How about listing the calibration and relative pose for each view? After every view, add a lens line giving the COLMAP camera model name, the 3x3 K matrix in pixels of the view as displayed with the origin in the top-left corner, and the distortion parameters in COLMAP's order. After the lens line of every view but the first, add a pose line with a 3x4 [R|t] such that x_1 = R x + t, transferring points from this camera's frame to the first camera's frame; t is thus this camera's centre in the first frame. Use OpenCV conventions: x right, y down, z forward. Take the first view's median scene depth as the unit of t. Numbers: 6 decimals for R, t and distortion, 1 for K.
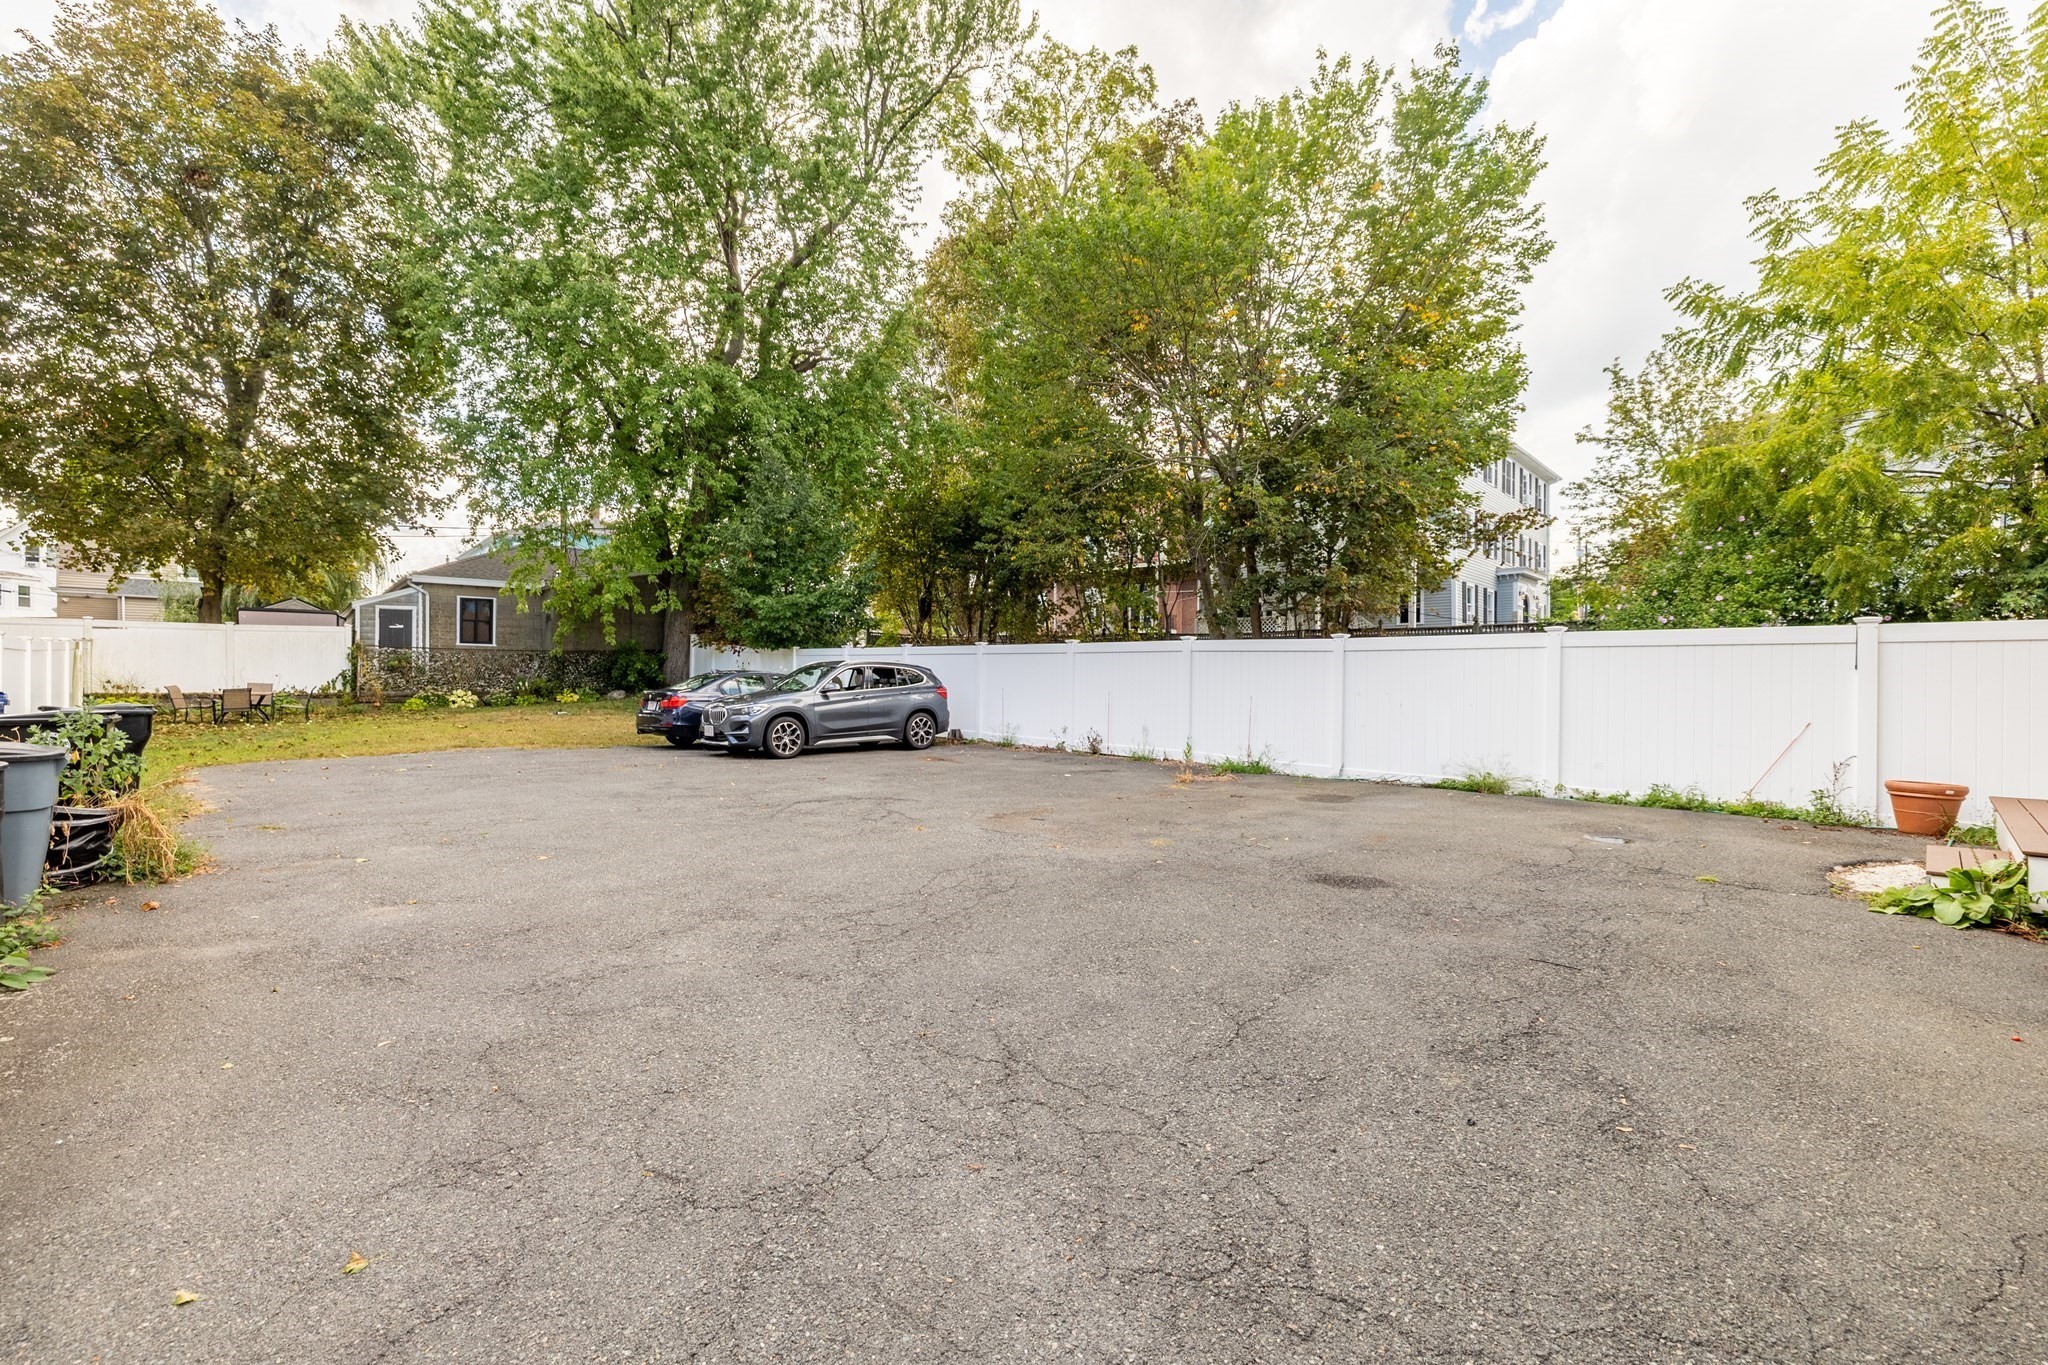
lens RADIAL K [[860.6, 0, 1016.9], [0, 860.6, 690.0], [0, 0, 1]] dist [0.000136, -0.000202]
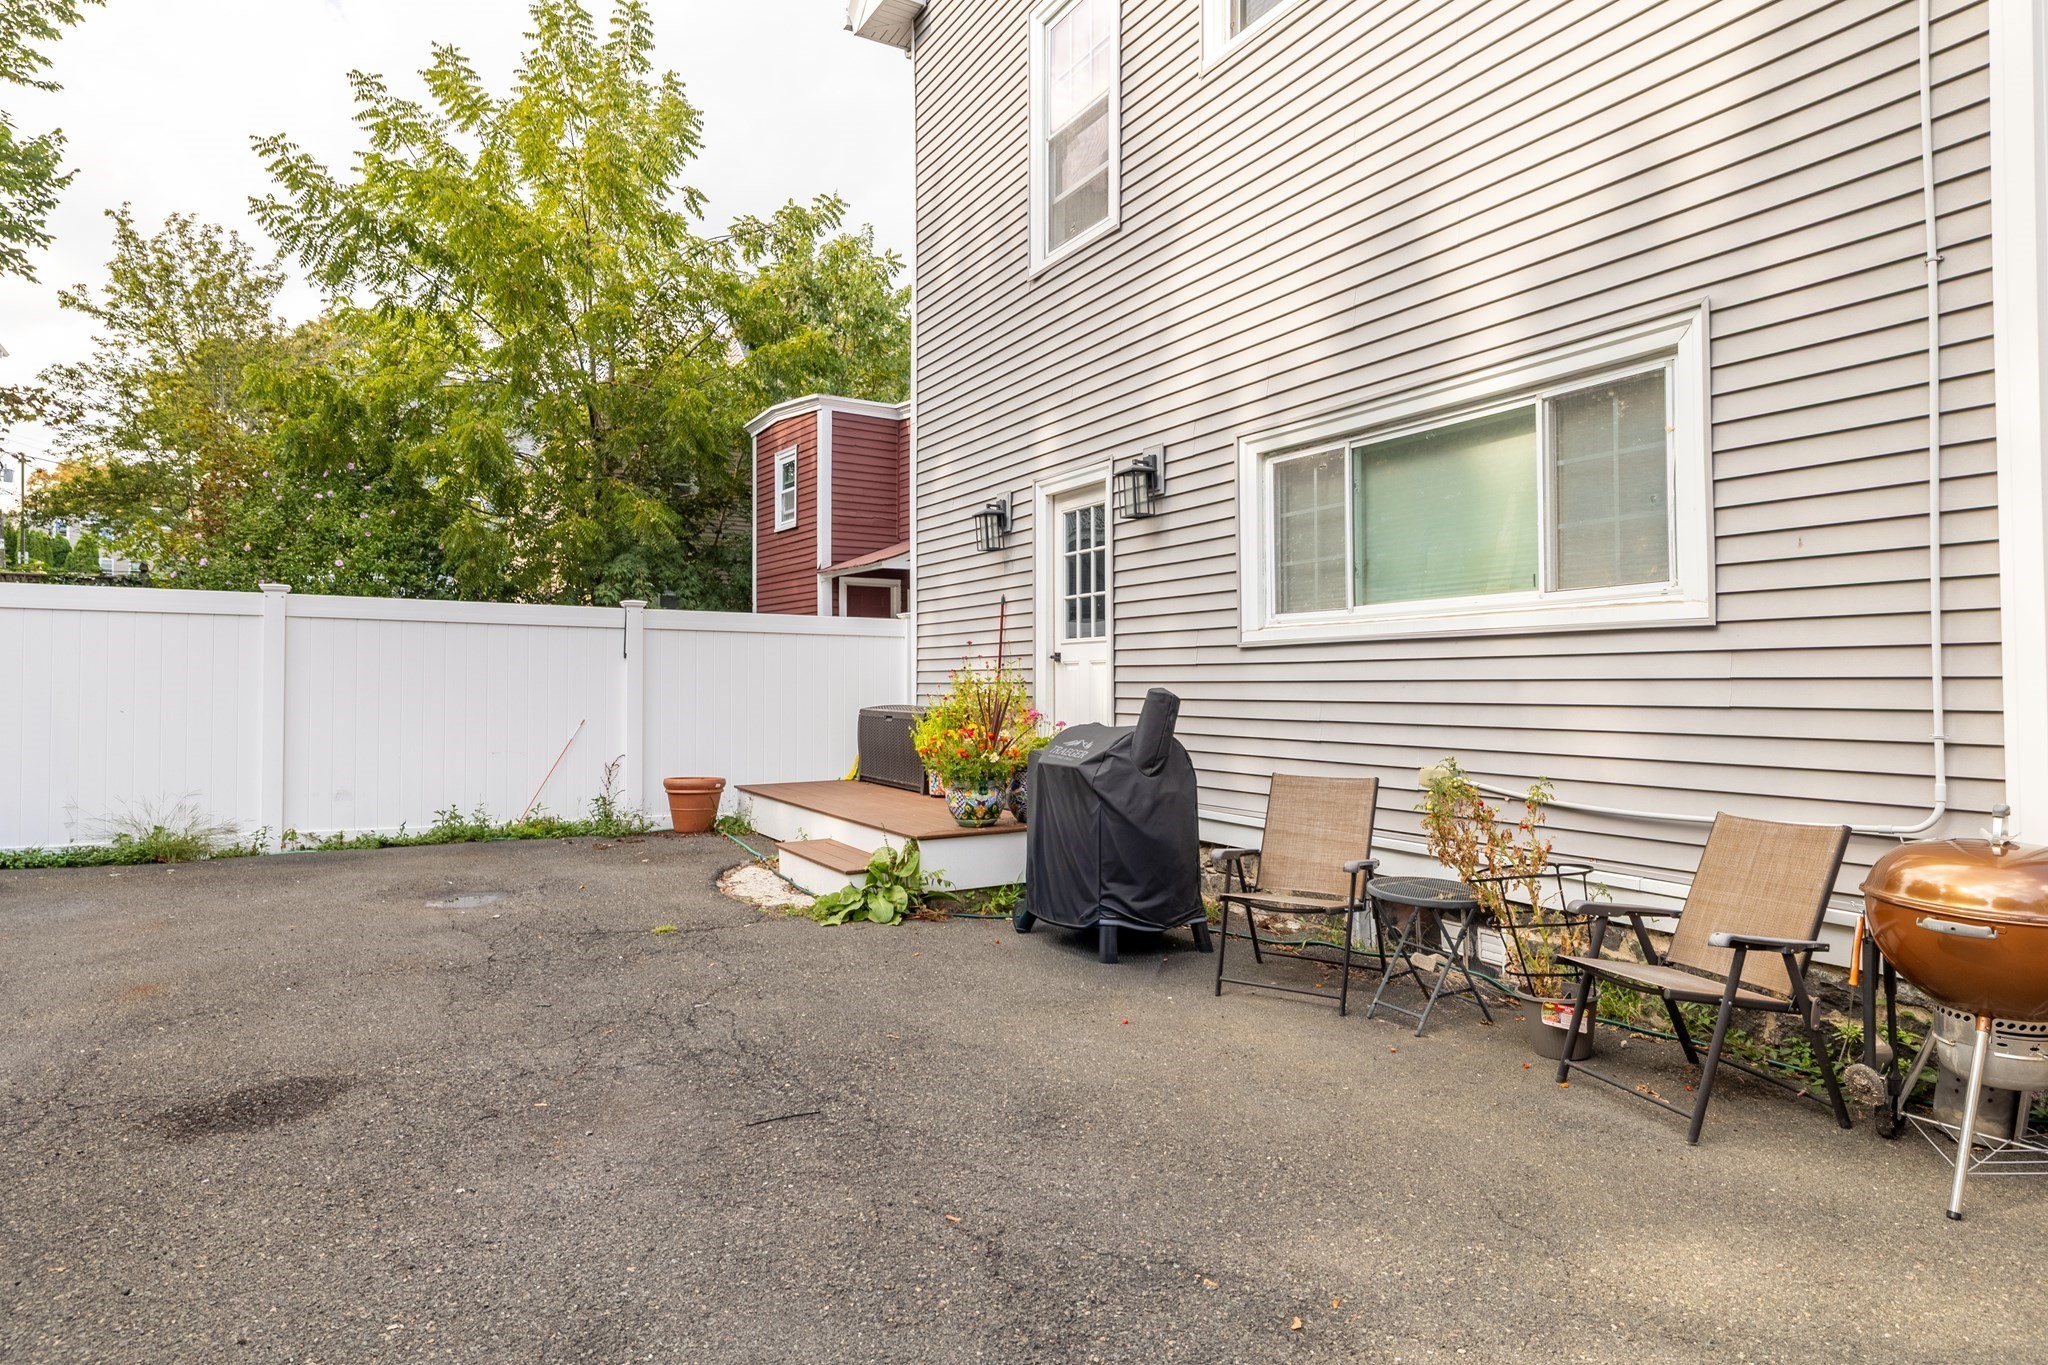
lens RADIAL K [[1129.3, 0, 1022.6], [0, 1129.3, 673.7], [0, 0, 1]] dist [-0.000327, -0.000751]
pose [[0.233284, -0.001726, 0.972407, -0.076670], [0.005689, 0.999984, 0.000410, -0.006054], [-0.972392, 0.005436, 0.233291, 0.324017]]
